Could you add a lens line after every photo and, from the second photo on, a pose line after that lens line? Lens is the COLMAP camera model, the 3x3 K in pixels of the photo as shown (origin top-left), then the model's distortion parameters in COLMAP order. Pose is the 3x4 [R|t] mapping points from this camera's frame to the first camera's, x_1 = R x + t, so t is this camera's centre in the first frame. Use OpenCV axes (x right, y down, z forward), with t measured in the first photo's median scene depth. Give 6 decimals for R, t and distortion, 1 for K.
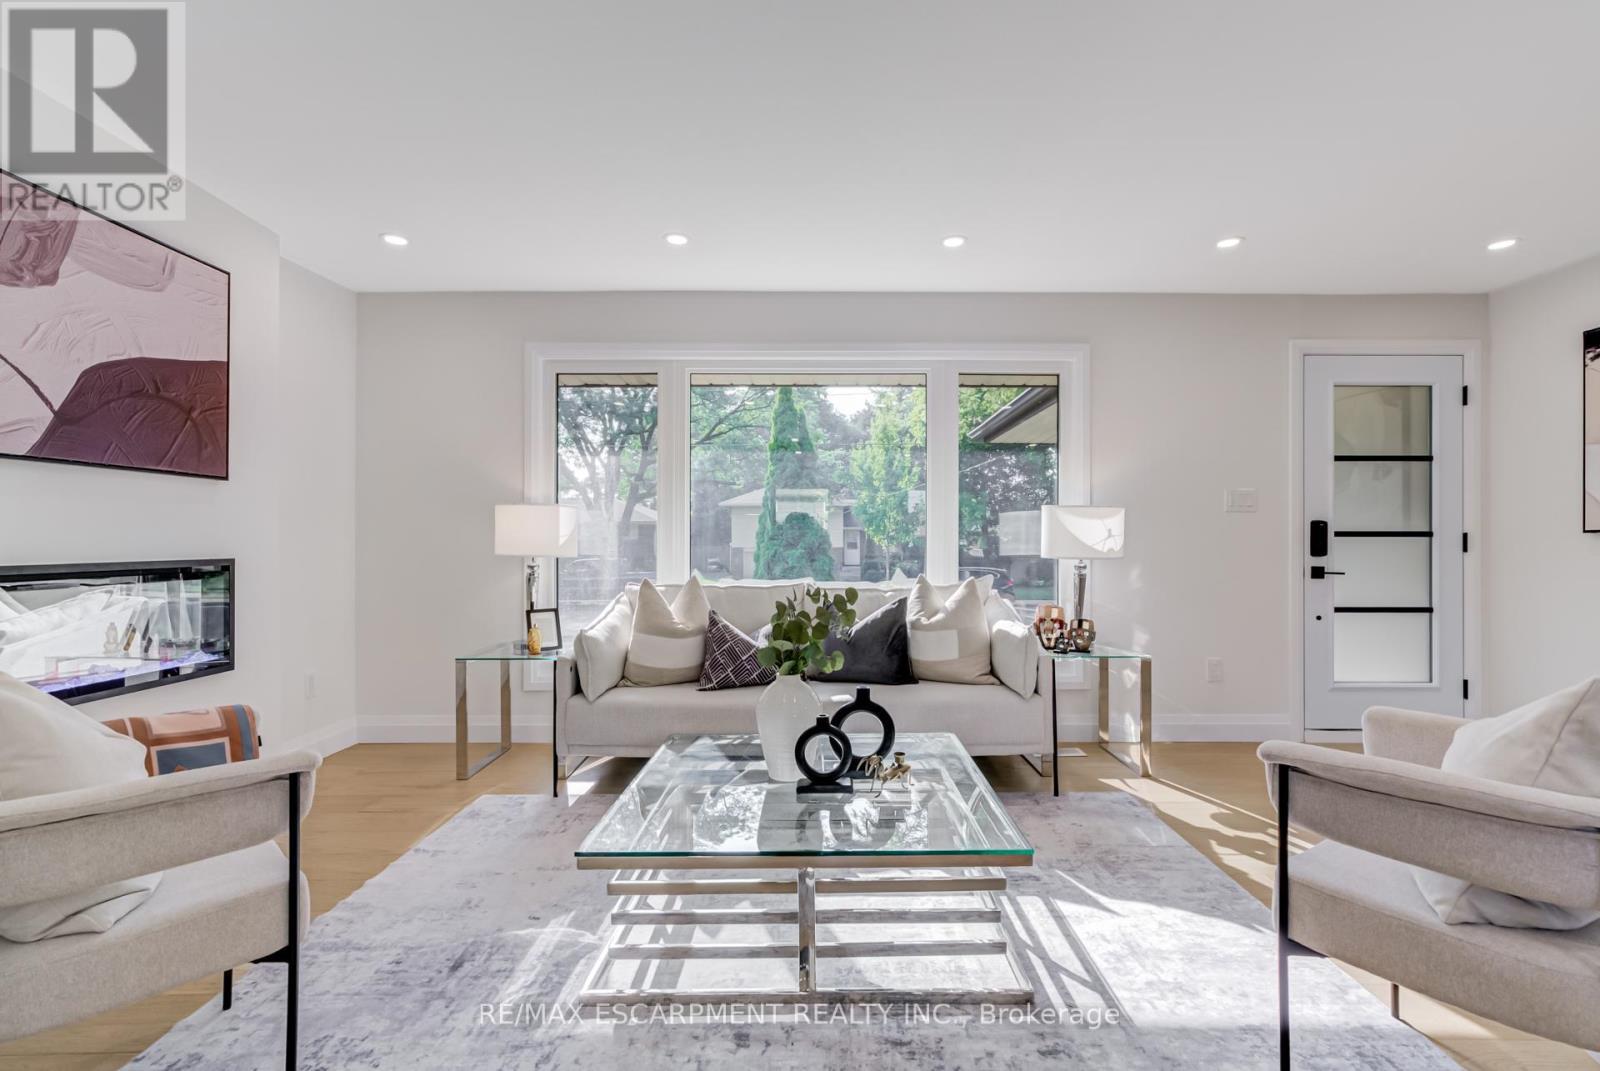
lens RADIAL K [[733.2, 0, 798.0], [0, 733.2, 541.9], [0, 0, 1]] dist [0.003560, 0.001661]
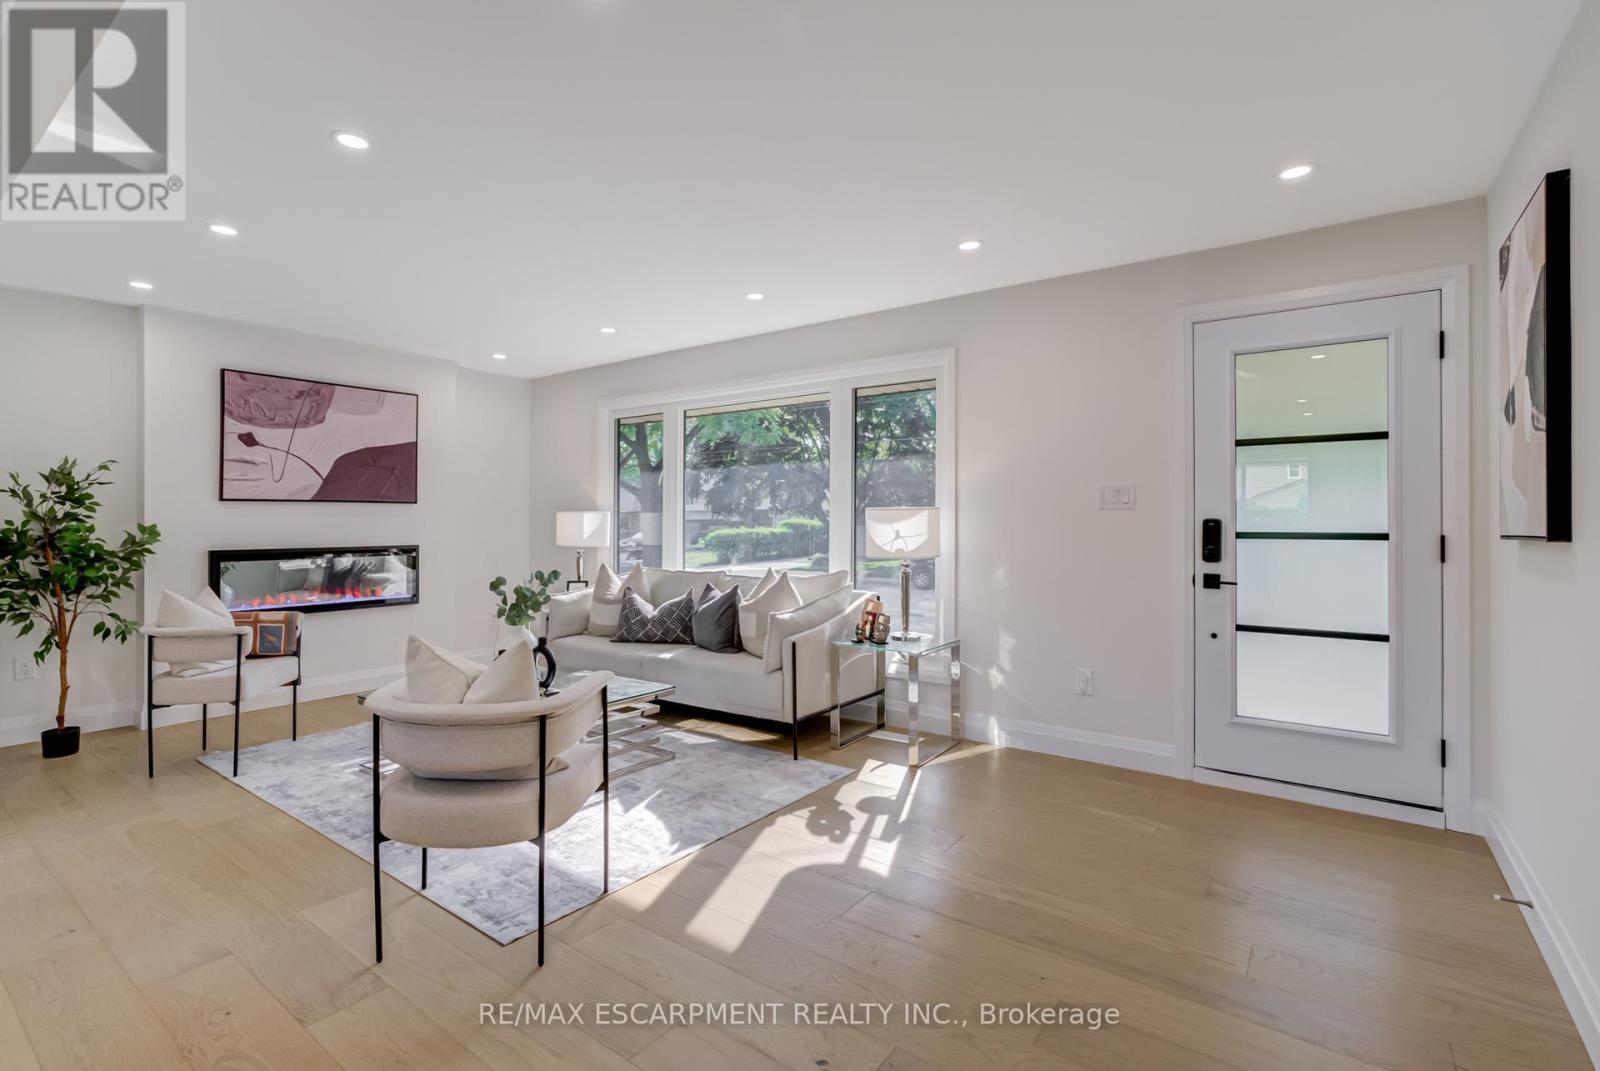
lens RADIAL K [[733.2, 0, 747.6], [0, 733.2, 516.0], [0, 0, 1]] dist [0.003560, 0.001661]
pose [[0.790468, -0.007077, -0.612463, 0.932138], [0.000956, 0.999946, -0.010320, -0.028340], [0.612503, 0.007572, 0.790432, 0.022204]]
